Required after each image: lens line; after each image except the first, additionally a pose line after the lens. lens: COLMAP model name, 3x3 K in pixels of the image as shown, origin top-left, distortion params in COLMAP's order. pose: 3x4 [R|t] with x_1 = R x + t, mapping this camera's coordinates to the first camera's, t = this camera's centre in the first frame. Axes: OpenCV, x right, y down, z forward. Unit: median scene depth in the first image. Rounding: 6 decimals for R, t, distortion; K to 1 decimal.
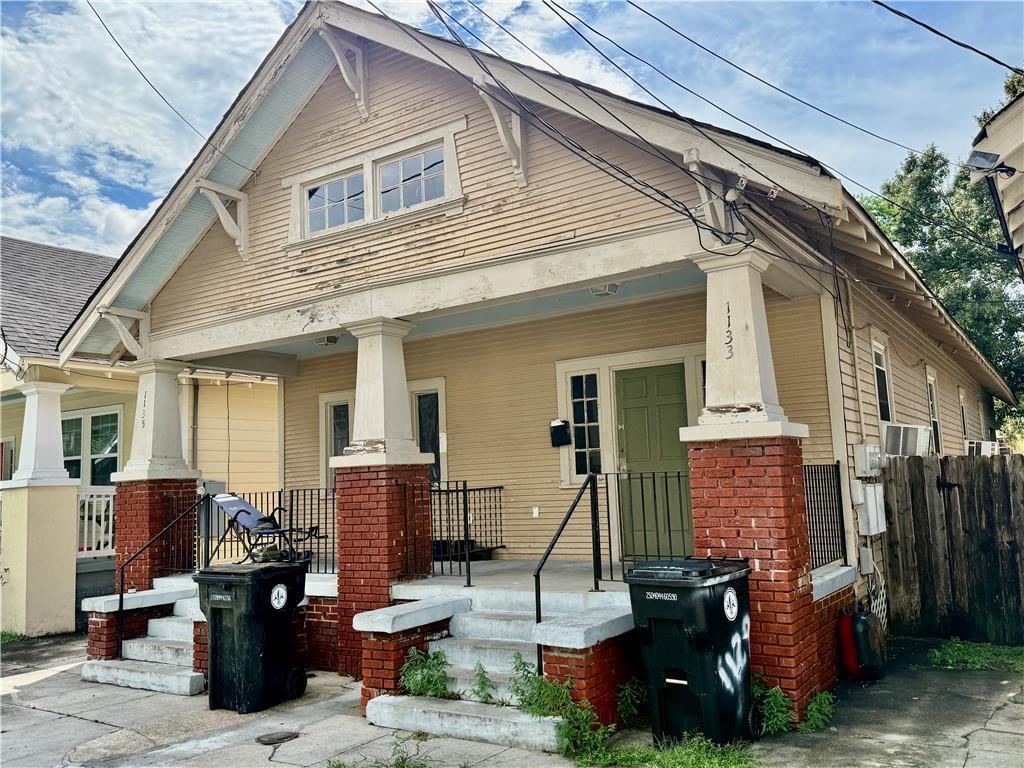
lens RADIAL K [[827.9, 0, 515.6], [0, 827.9, 386.7], [0, 0, 1]] dist [0.118744, -0.225318]
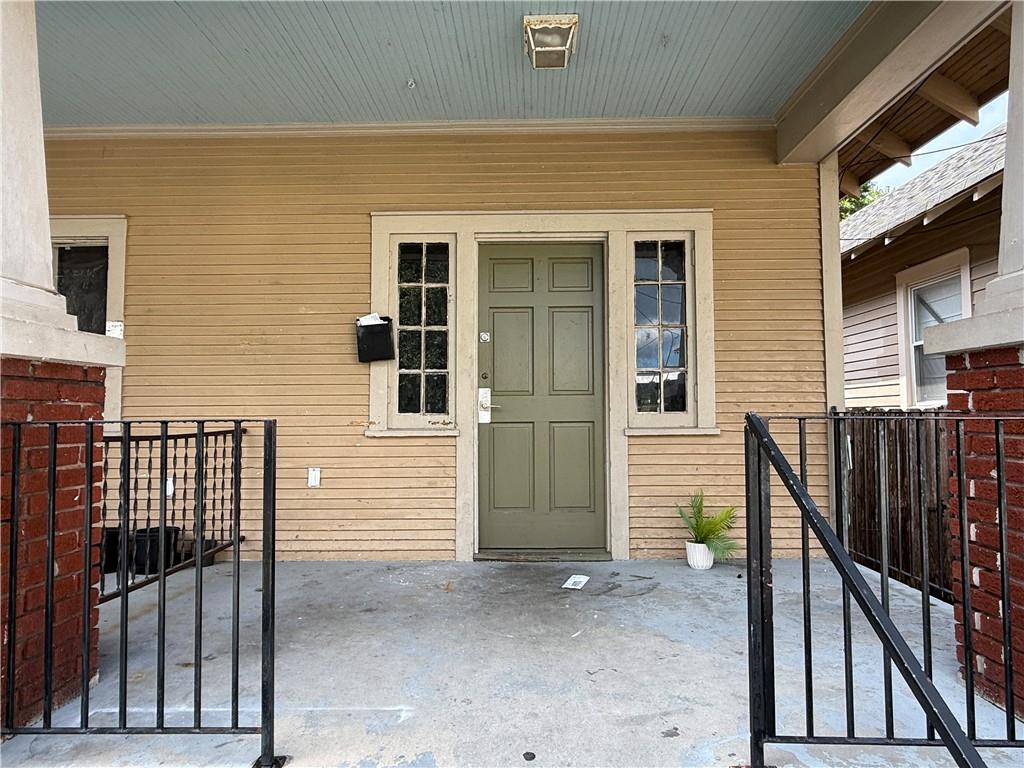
lens RADIAL K [[600.2, 0, 512.3], [0, 600.2, 388.0], [0, 0, 1]] dist [-0.003169, -0.000573]
pose [[0.845348, 0.063100, 0.530476, -0.092407], [-0.094094, 0.995062, 0.031583, 0.076749], [-0.525863, -0.076613, 0.847112, 0.682760]]
